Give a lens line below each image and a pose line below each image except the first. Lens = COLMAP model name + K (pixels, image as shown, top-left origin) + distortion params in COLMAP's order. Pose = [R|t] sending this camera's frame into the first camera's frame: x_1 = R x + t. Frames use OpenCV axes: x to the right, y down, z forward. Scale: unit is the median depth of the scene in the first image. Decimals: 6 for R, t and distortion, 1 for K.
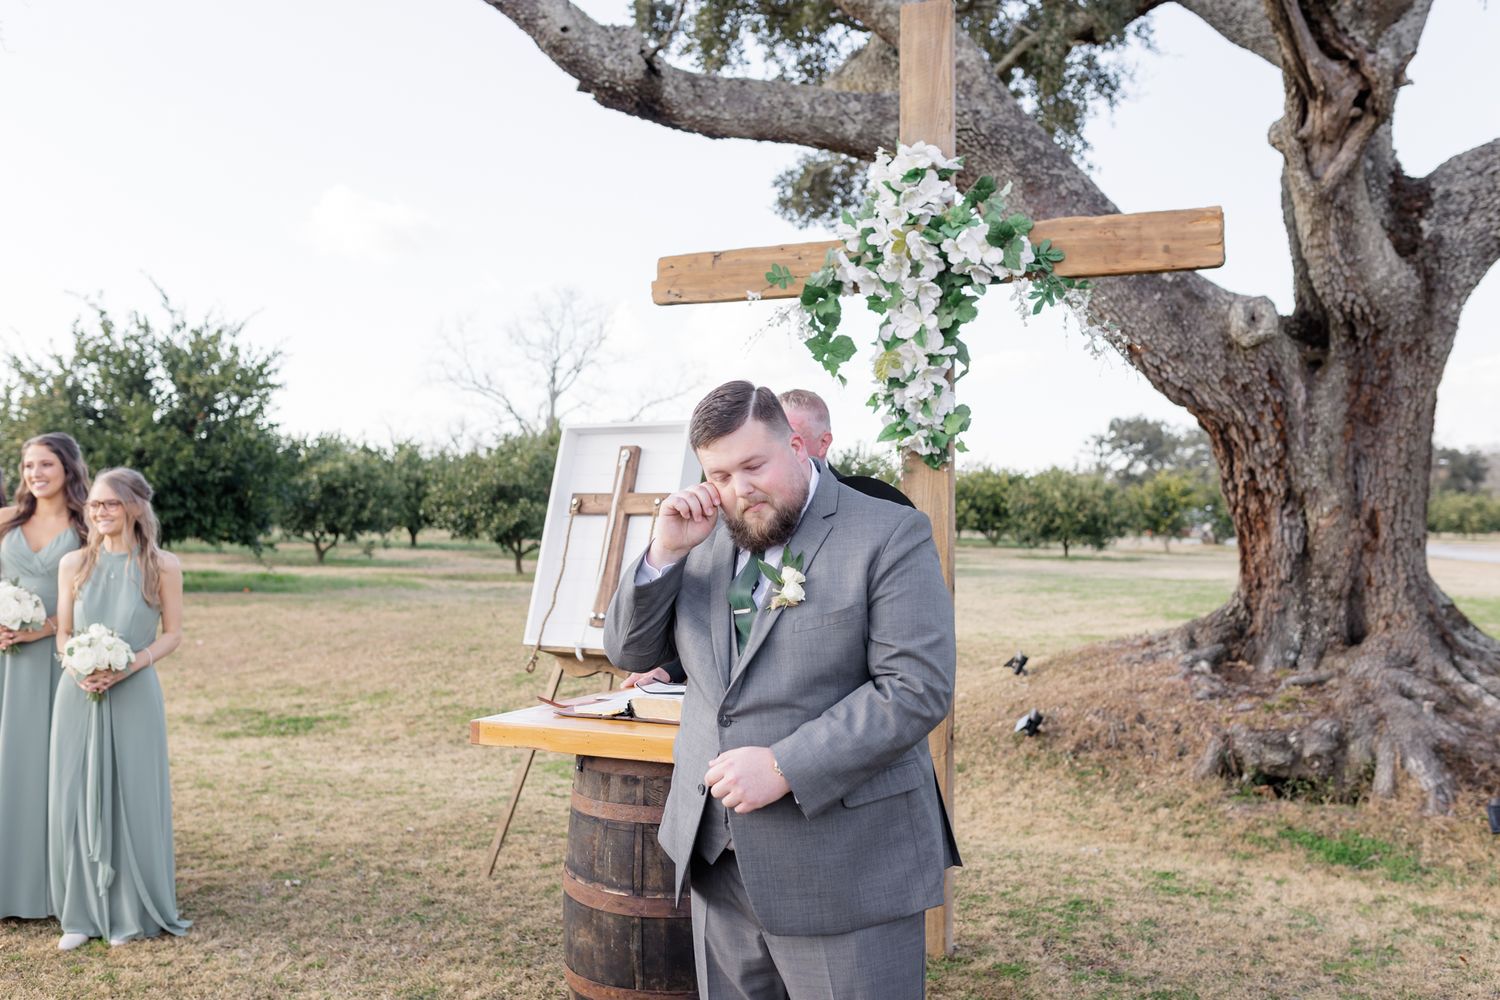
lens RADIAL K [[1398.1, 0, 804.0], [0, 1398.1, 468.3], [0, 0, 1]] dist [-0.002477, 0.008188]
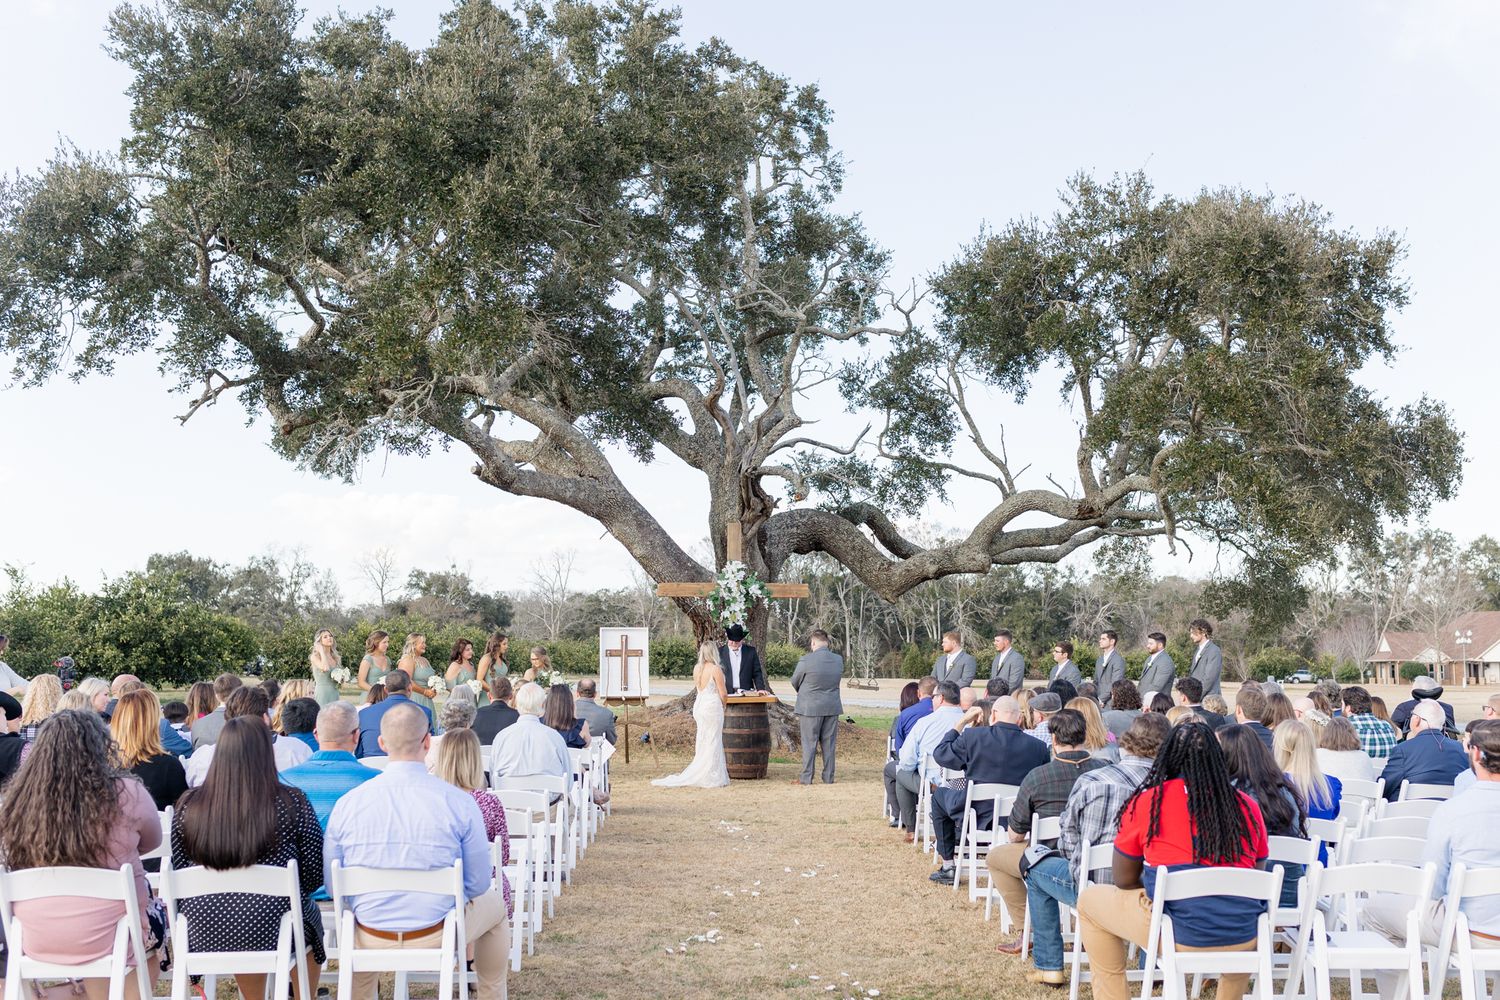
lens RADIAL K [[1398.1, 0, 804.0], [0, 1398.1, 468.3], [0, 0, 1]] dist [-0.002477, 0.008188]
pose [[0.787764, 0.077091, 0.611134, -1.270661], [-0.015131, 0.994260, -0.105915, -0.044418], [-0.615792, 0.074189, 0.784408, -1.291121]]
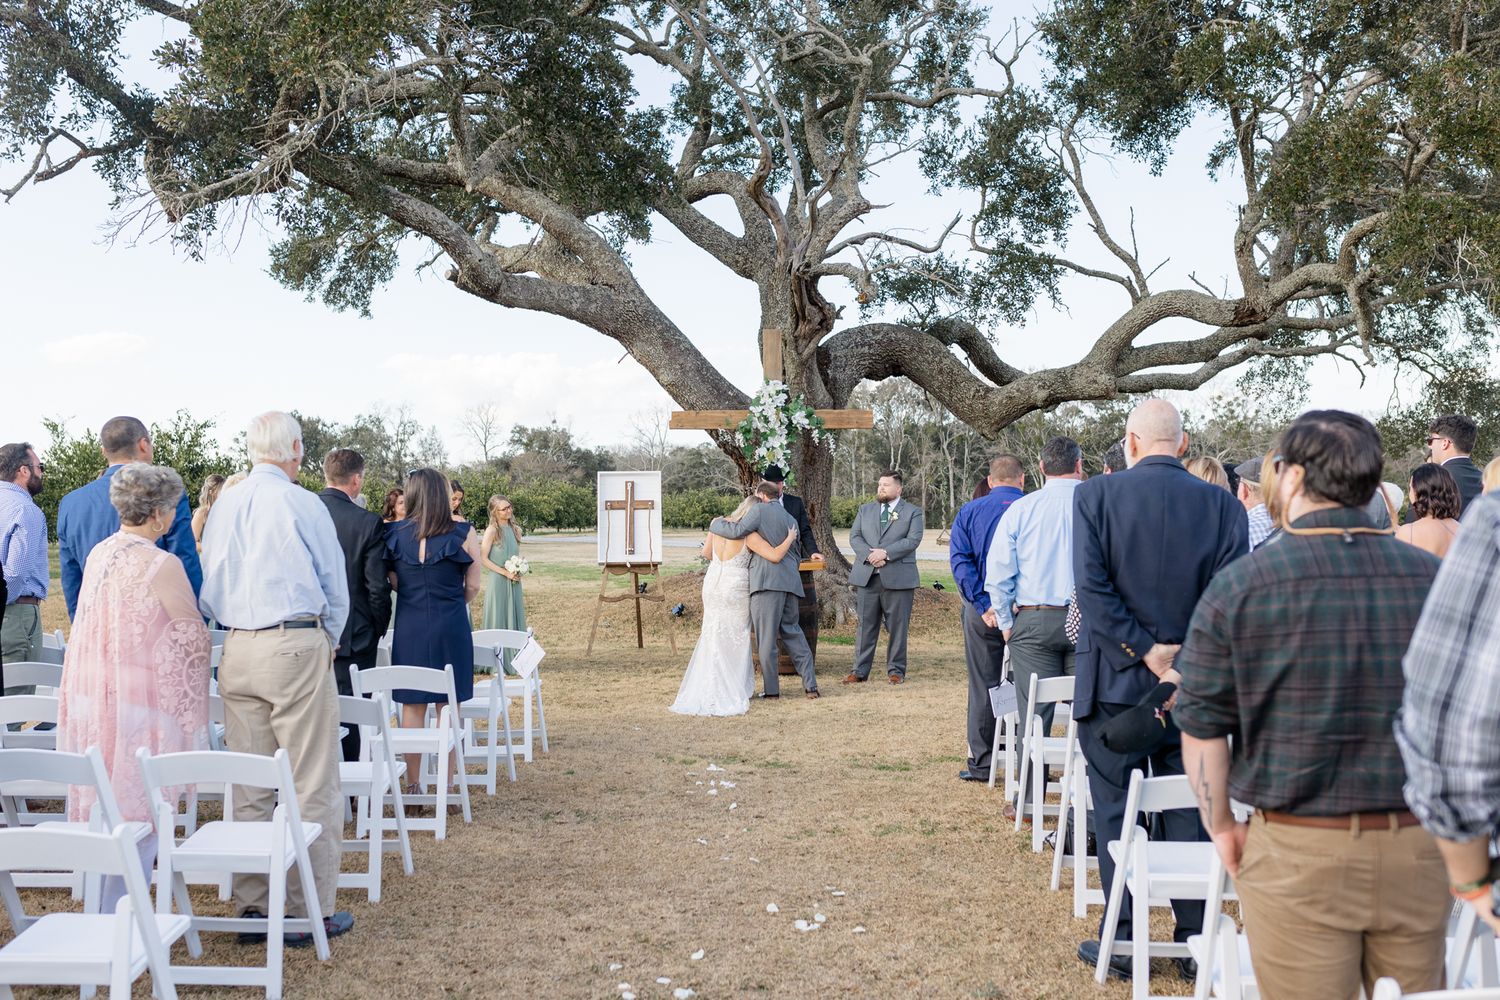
lens RADIAL K [[1398.1, 0, 804.0], [0, 1398.1, 468.3], [0, 0, 1]] dist [-0.002477, 0.008188]
pose [[0.831995, 0.002775, 0.554777, -0.851940], [-0.003122, 0.999995, -0.000321, -0.026765], [-0.554775, -0.001465, 0.831999, -0.839637]]
